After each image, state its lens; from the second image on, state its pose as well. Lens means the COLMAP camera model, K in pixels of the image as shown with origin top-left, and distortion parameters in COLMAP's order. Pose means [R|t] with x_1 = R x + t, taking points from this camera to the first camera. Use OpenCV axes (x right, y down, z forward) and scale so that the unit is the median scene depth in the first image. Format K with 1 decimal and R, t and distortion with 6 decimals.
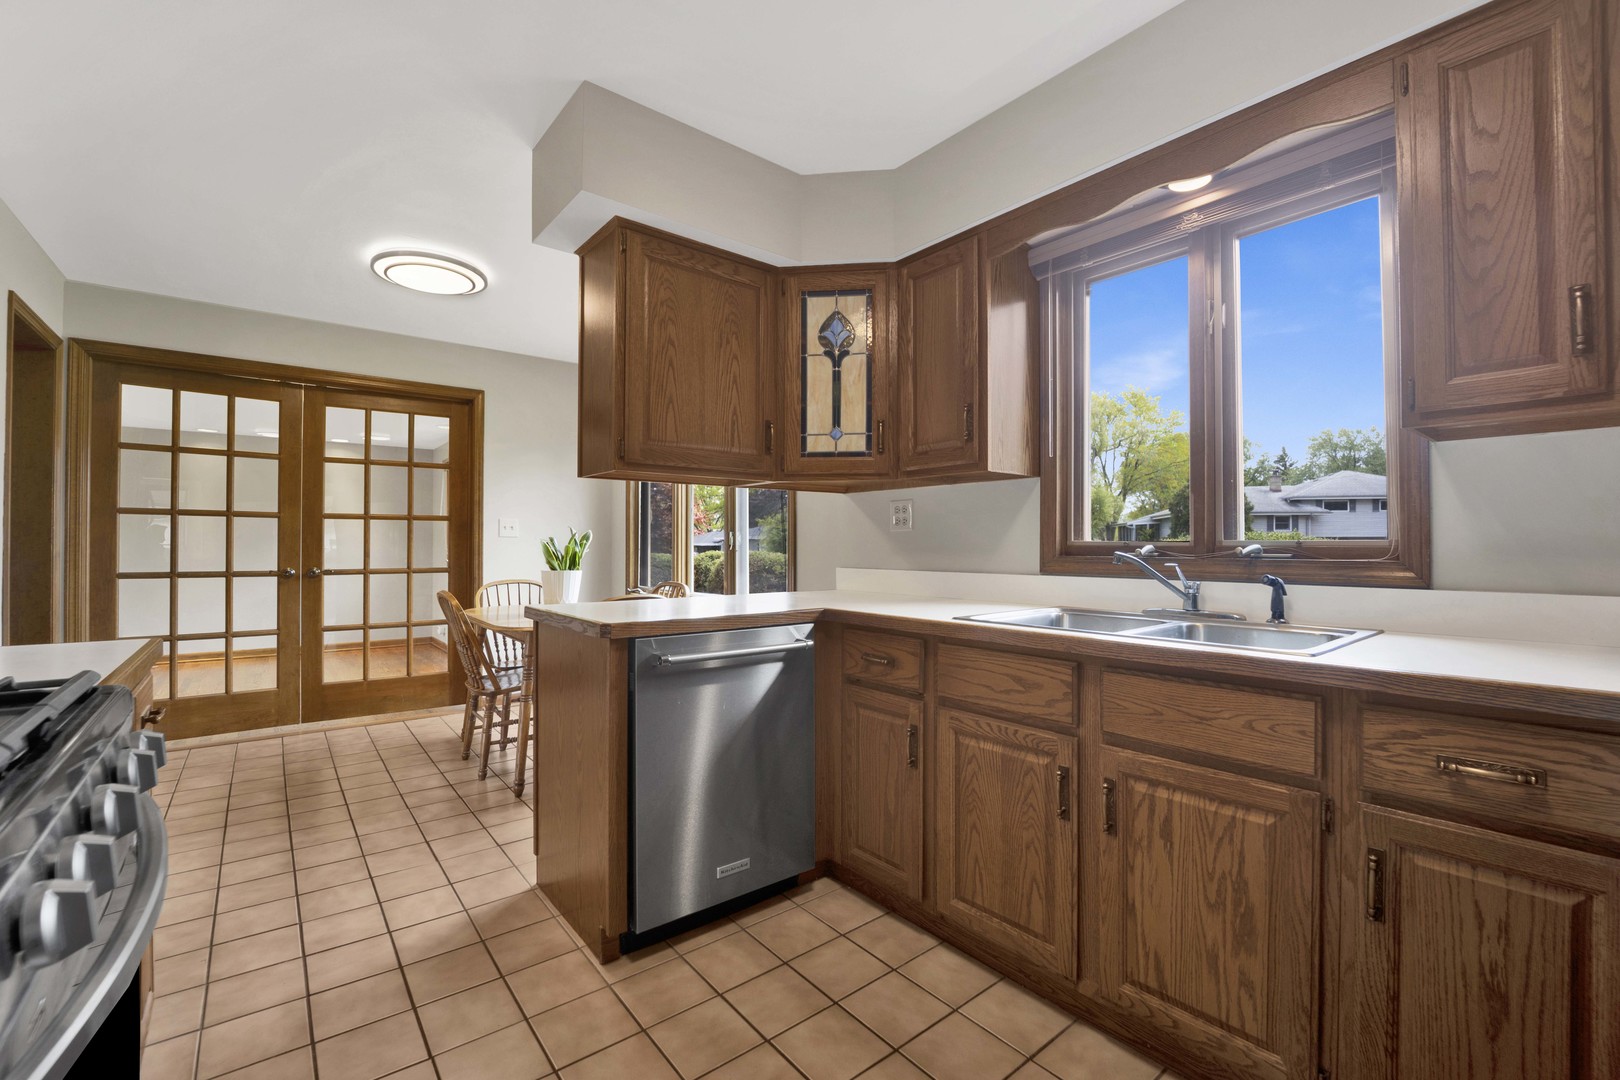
lens RADIAL K [[678.8, 0, 780.5], [0, 678.8, 538.0], [0, 0, 1]] dist [-0.021351, -0.000901]
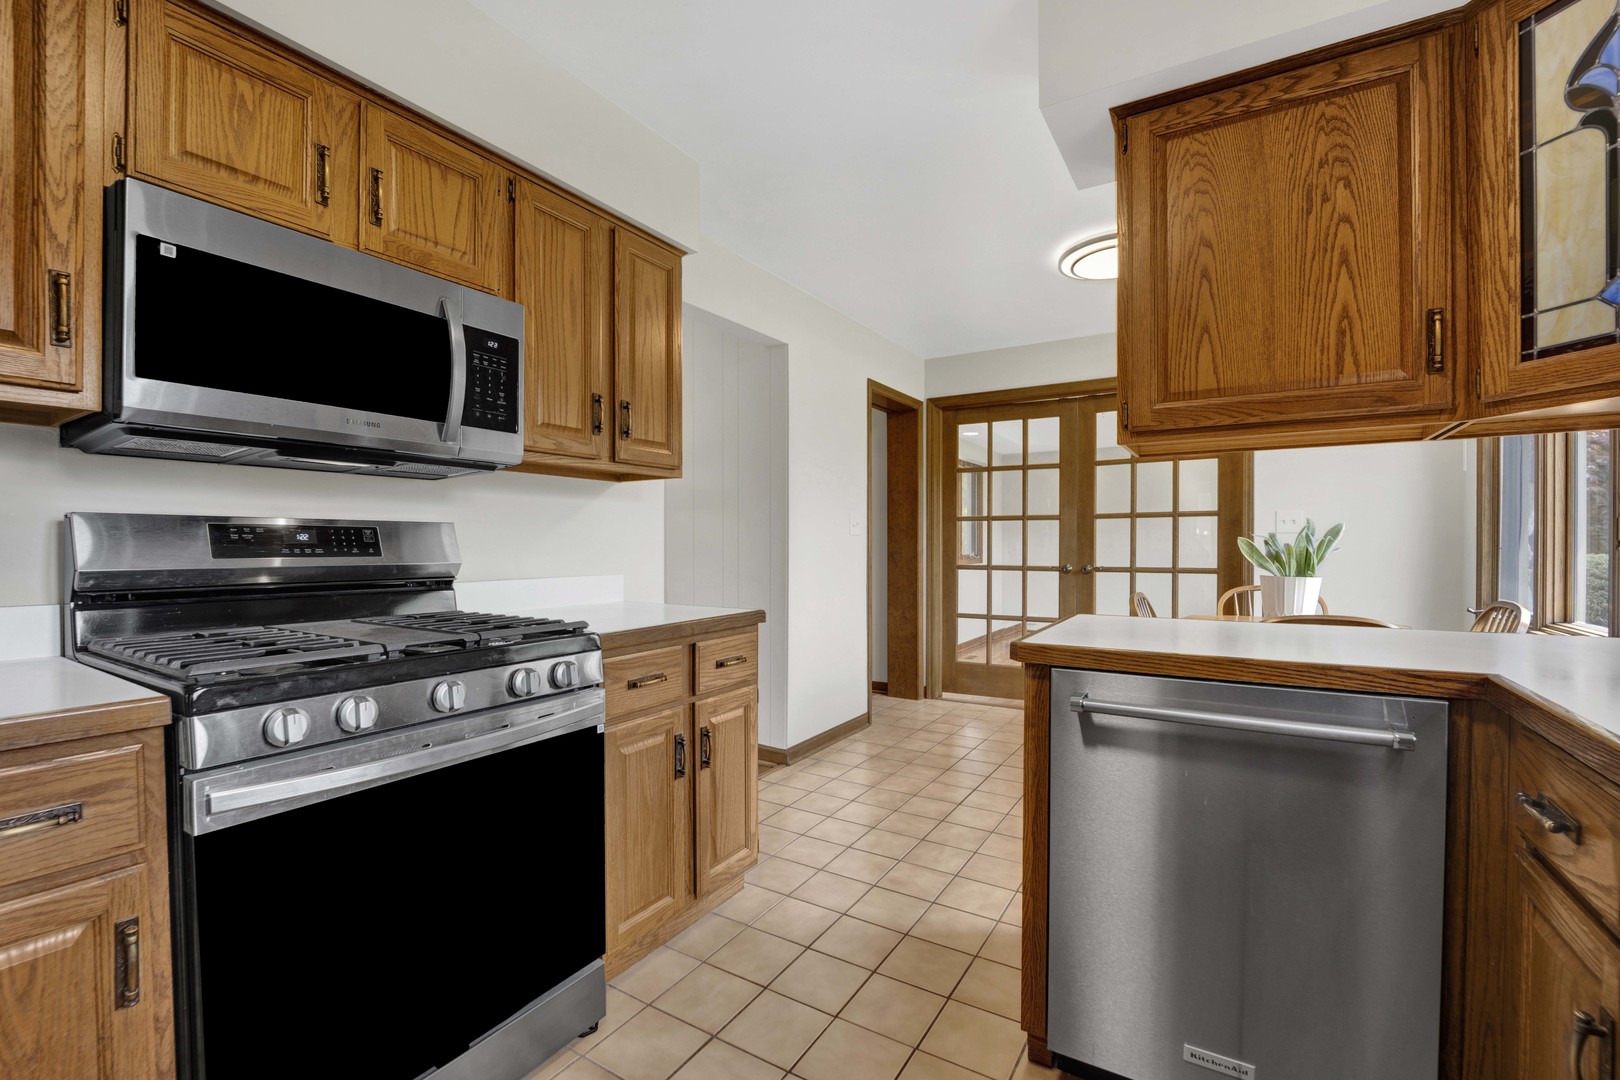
lens RADIAL K [[678.8, 0, 811.5], [0, 678.8, 548.8], [0, 0, 1]] dist [-0.021351, -0.000901]
pose [[0.352793, 0.003945, -0.935693, 0.292519], [0.014818, 0.999842, 0.009802, 0.002603], [0.935584, -0.017323, 0.352679, 0.352998]]
